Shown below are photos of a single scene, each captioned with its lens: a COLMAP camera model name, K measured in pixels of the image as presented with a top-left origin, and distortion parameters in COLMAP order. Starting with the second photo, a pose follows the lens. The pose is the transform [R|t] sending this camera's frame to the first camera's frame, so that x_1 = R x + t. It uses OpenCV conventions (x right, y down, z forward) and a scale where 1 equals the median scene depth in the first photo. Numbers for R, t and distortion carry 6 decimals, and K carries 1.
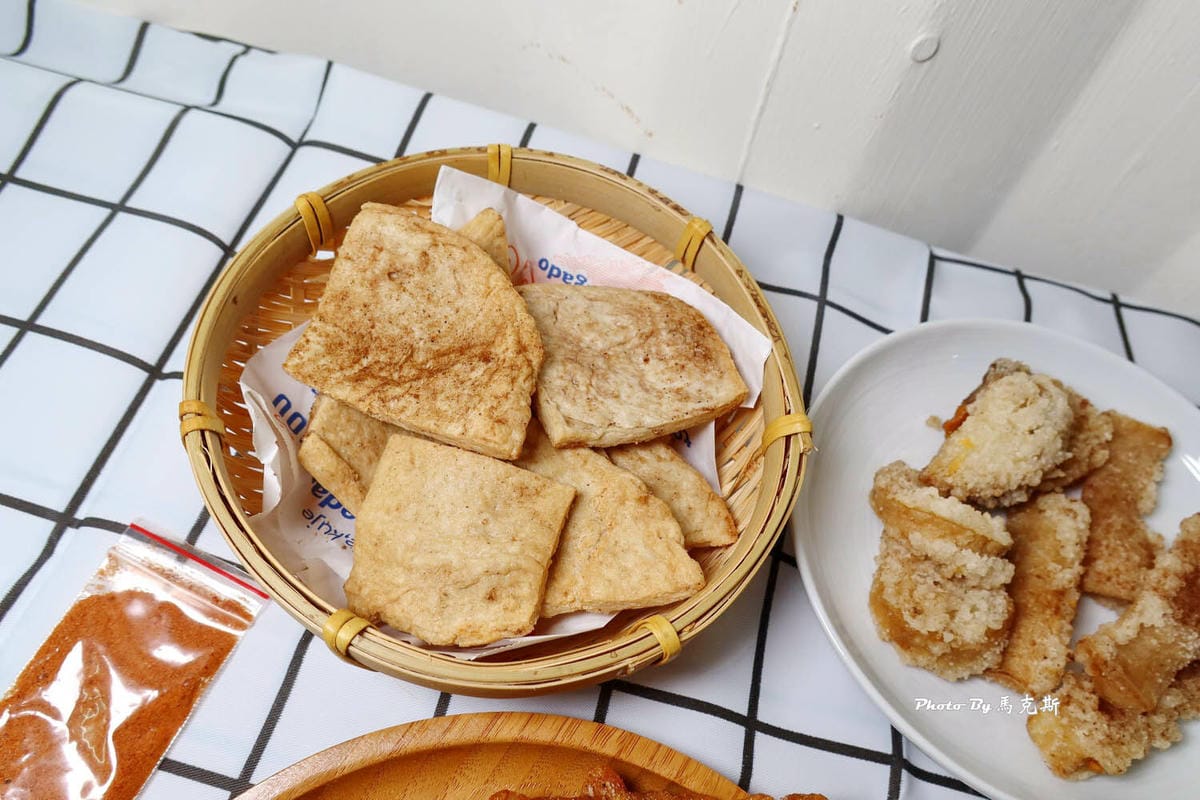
lens RADIAL K [[826.3, 0, 600.0], [0, 826.3, 400.0], [0, 0, 1]] dist [-0.001716, -0.003195]
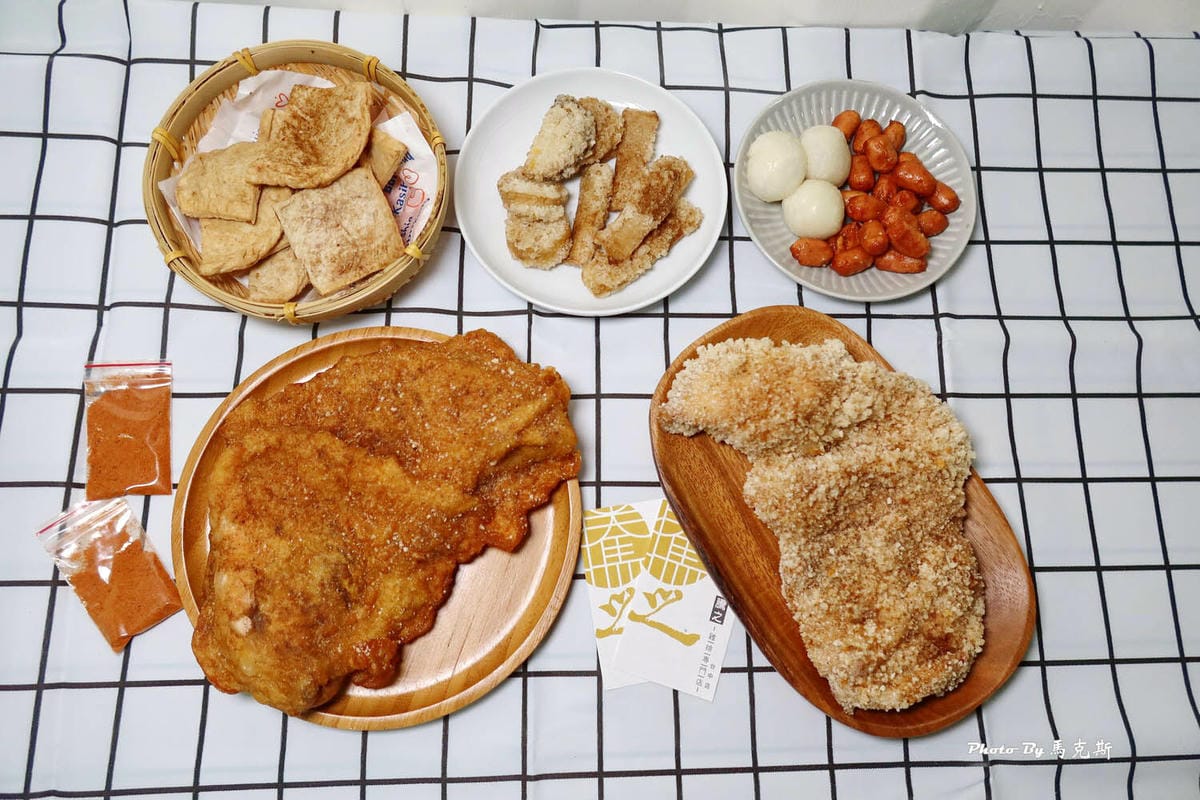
lens RADIAL K [[826.3, 0, 600.0], [0, 826.3, 400.0], [0, 0, 1]] dist [-0.001716, -0.003195]
pose [[0.964369, -0.263880, 0.018981, 0.423479], [0.243997, 0.914849, 0.321741, 0.001220], [-0.102266, -0.305646, 0.946637, -1.094049]]
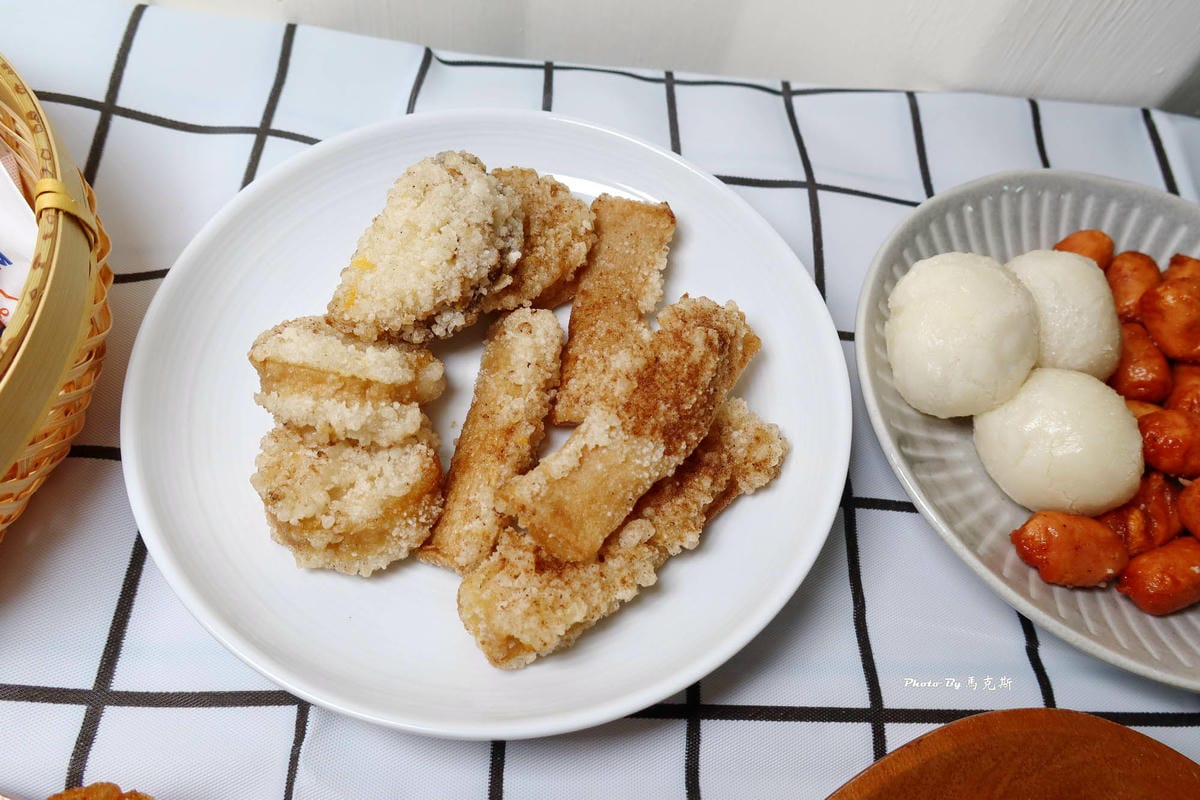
lens RADIAL K [[826.3, 0, 600.0], [0, 826.3, 400.0], [0, 0, 1]] dist [-0.001716, -0.003195]
pose [[0.970891, -0.210409, 0.114449, 0.575656], [0.201319, 0.975741, 0.086028, 0.162010], [-0.129774, -0.060483, 0.989697, 0.240771]]
